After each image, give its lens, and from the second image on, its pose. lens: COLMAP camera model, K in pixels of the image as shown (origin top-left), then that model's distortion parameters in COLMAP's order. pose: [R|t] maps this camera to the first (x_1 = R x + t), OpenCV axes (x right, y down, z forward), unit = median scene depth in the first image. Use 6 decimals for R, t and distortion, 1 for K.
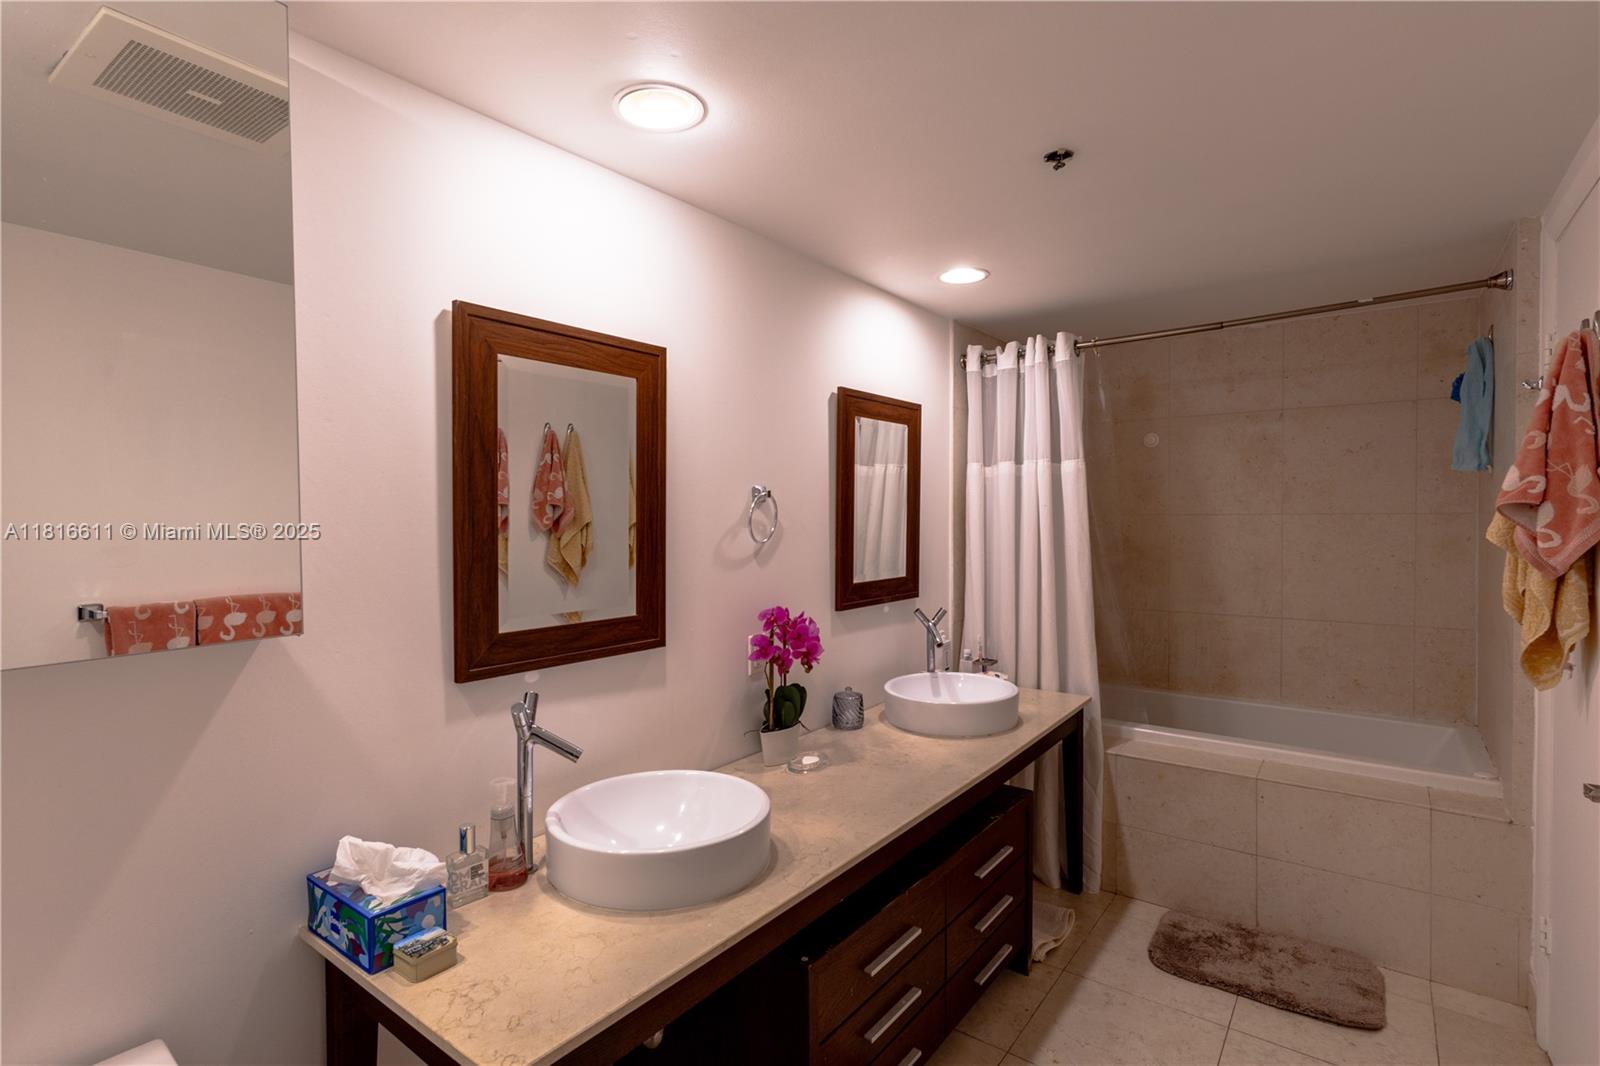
lens RADIAL K [[752.2, 0, 800.0], [0, 752.2, 533.0], [0, 0, 1]] dist [-0.003103, -0.000082]
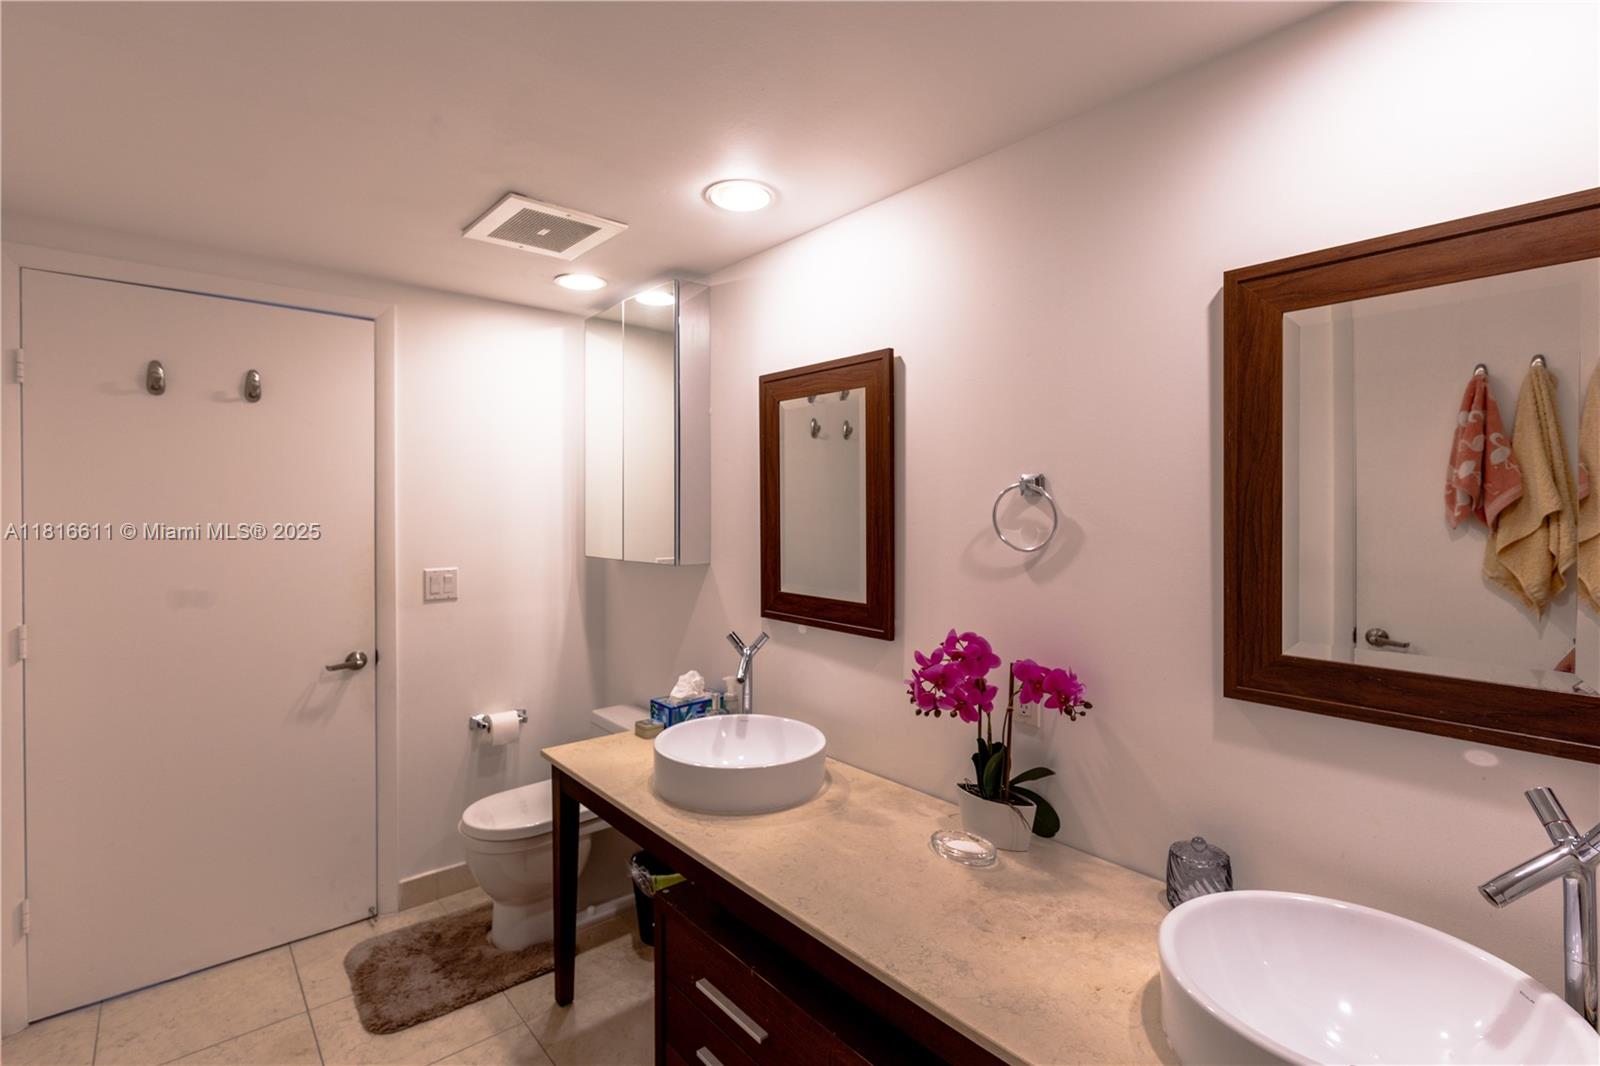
lens RADIAL K [[751.7, 0, 799.2], [0, 751.7, 510.6], [0, 0, 1]] dist [-0.001101, -0.000094]
pose [[-0.203674, 0.007319, -0.979011, 0.834189], [-0.022583, 0.999671, 0.012172, -0.034832], [0.978778, 0.024588, -0.203442, 1.076584]]
